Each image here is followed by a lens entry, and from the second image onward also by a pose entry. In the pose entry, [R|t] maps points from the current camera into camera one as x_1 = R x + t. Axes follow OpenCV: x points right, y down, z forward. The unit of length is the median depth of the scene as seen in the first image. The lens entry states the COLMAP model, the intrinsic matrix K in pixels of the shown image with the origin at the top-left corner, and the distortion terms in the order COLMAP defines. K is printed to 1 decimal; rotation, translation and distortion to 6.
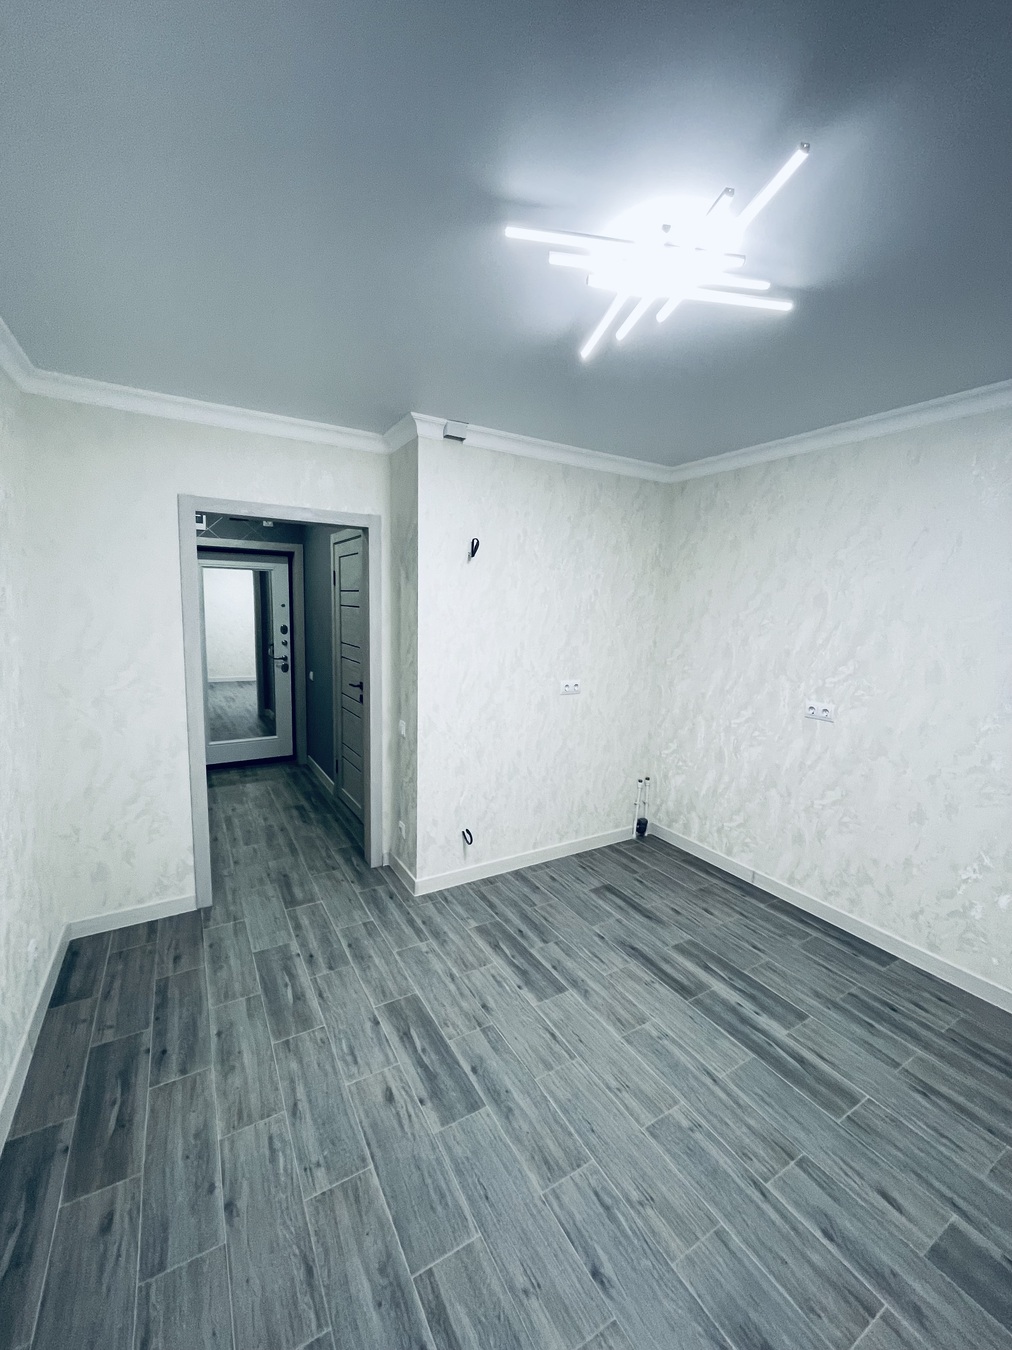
lens RADIAL K [[548.8, 0, 504.3], [0, 548.8, 677.1], [0, 0, 1]] dist [0.000226, -0.000313]
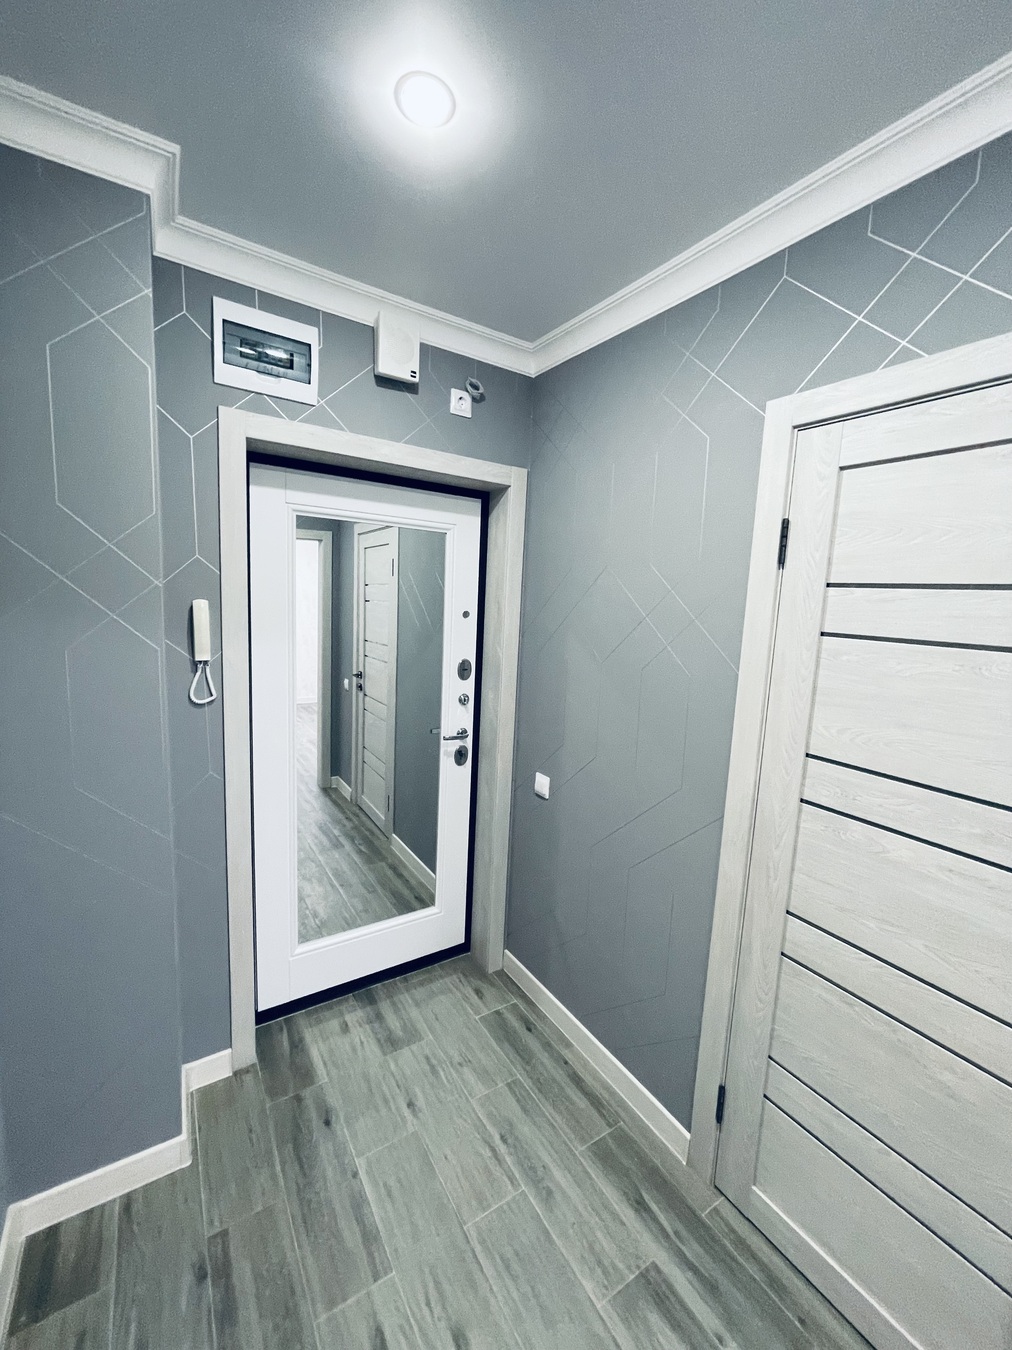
lens RADIAL K [[548.8, 0, 502.3], [0, 548.8, 680.3], [0, 0, 1]] dist [0.000226, -0.000313]
pose [[0.999277, 0.021000, 0.031695, -0.545513], [-0.021550, 0.999621, 0.017133, -0.122102], [-0.031323, -0.017803, 0.999351, 0.802873]]
